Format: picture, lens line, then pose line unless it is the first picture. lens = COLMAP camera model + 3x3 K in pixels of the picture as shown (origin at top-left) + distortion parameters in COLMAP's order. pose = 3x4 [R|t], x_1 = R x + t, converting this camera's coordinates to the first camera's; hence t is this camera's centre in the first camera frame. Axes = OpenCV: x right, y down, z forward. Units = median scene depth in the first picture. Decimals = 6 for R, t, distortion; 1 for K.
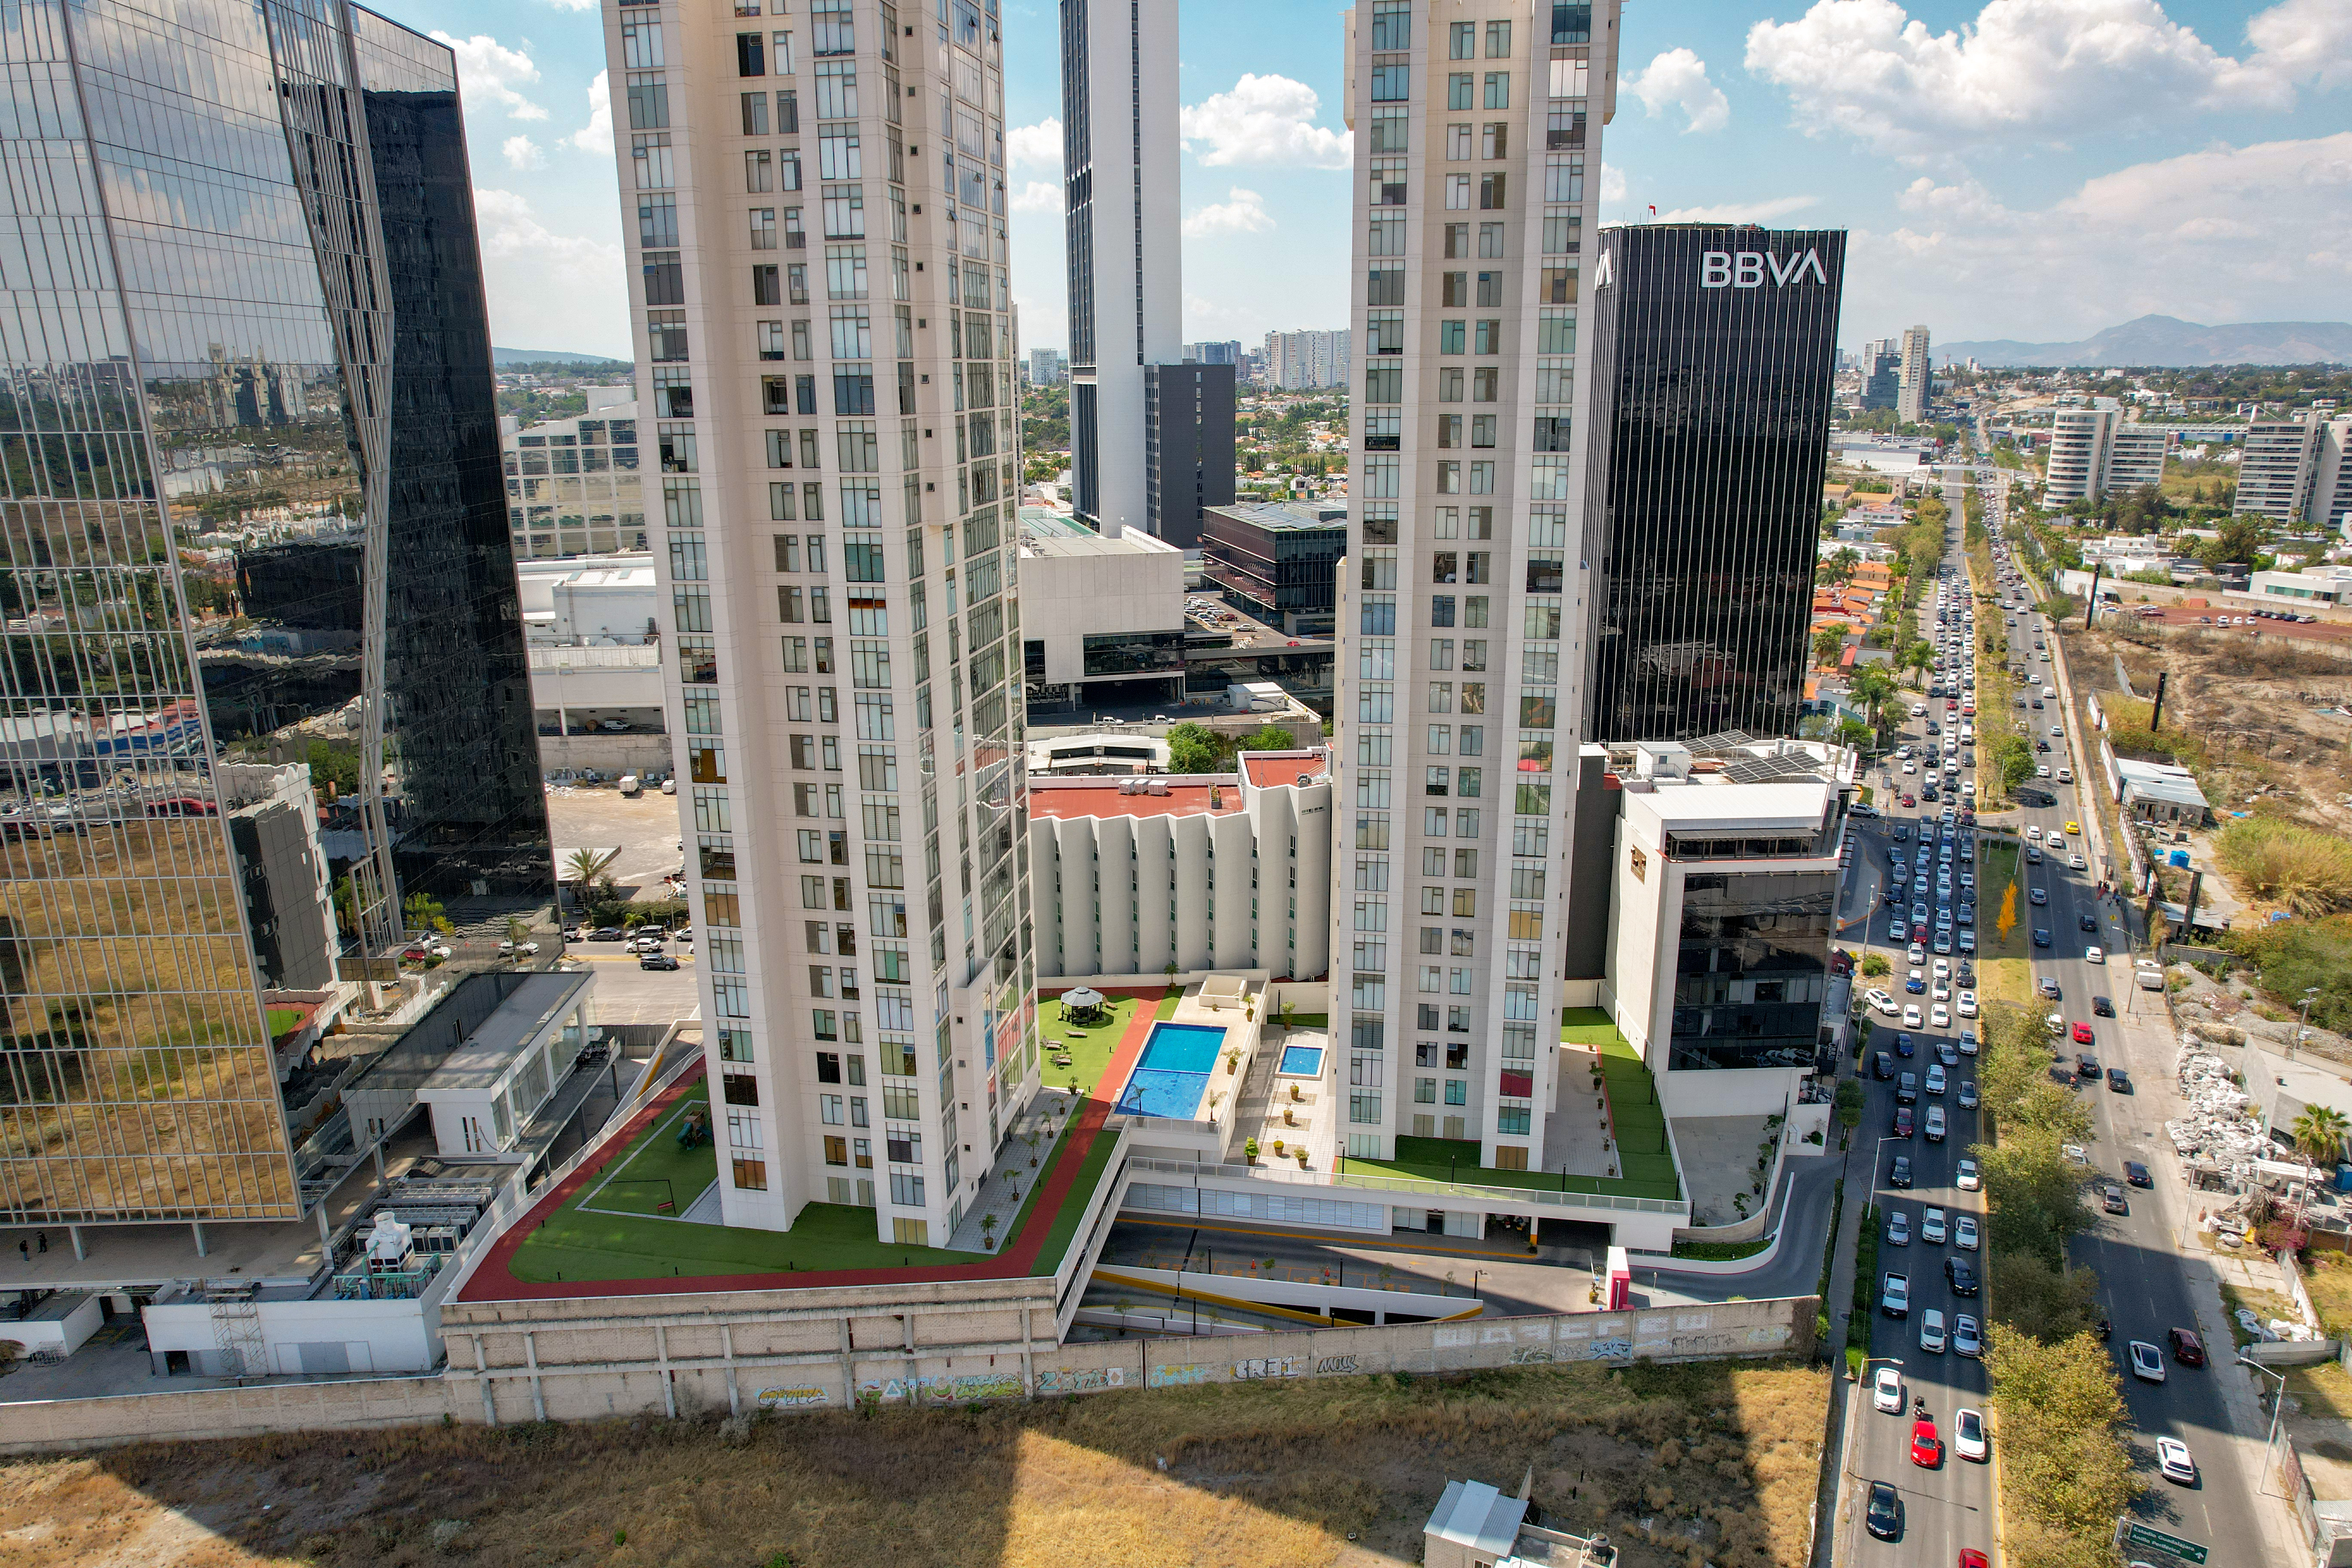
lens RADIAL K [[1504.4, 0, 1193.2], [0, 1504.4, 788.4], [0, 0, 1]] dist [-0.075927, 0.065285]
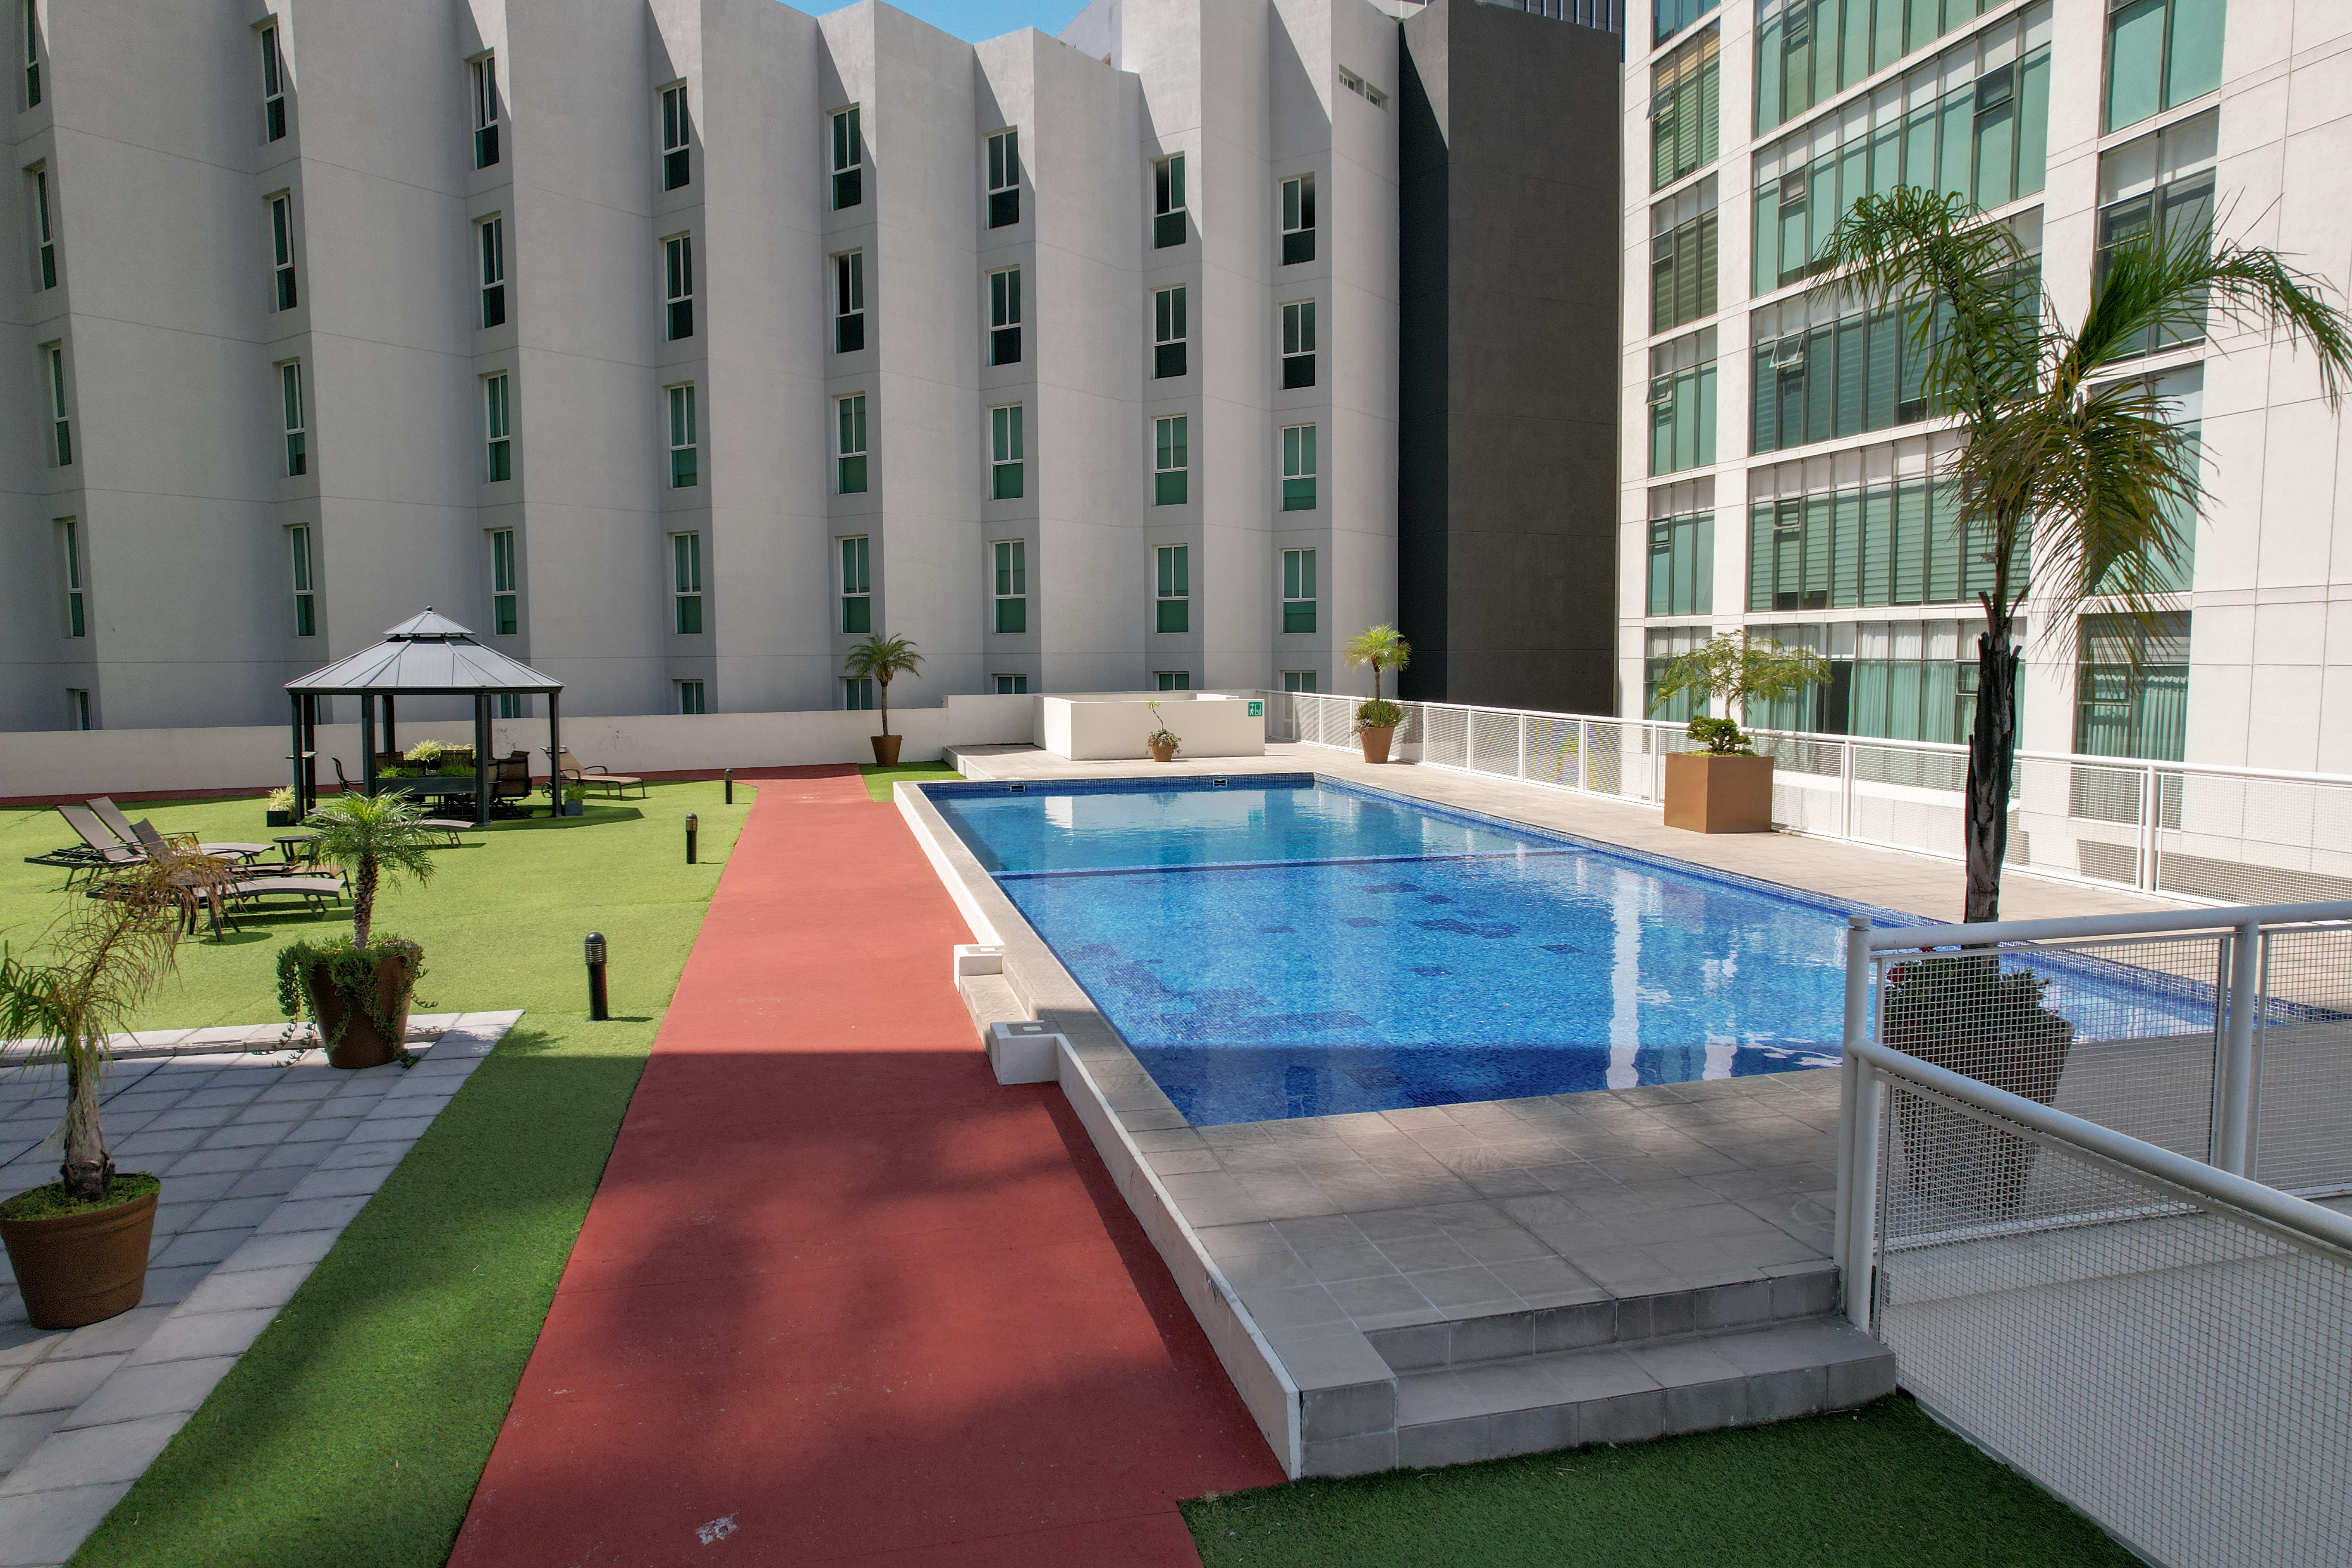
lens RADIAL K [[1504.4, 0, 1180.1], [0, 1504.4, 791.3], [0, 0, 1]] dist [-0.075927, 0.065285]
pose [[0.913722, -0.035601, 0.404777, -0.076548], [0.111217, 0.980027, -0.164860, 0.216836], [-0.390823, 0.195654, 0.899431, 0.961737]]
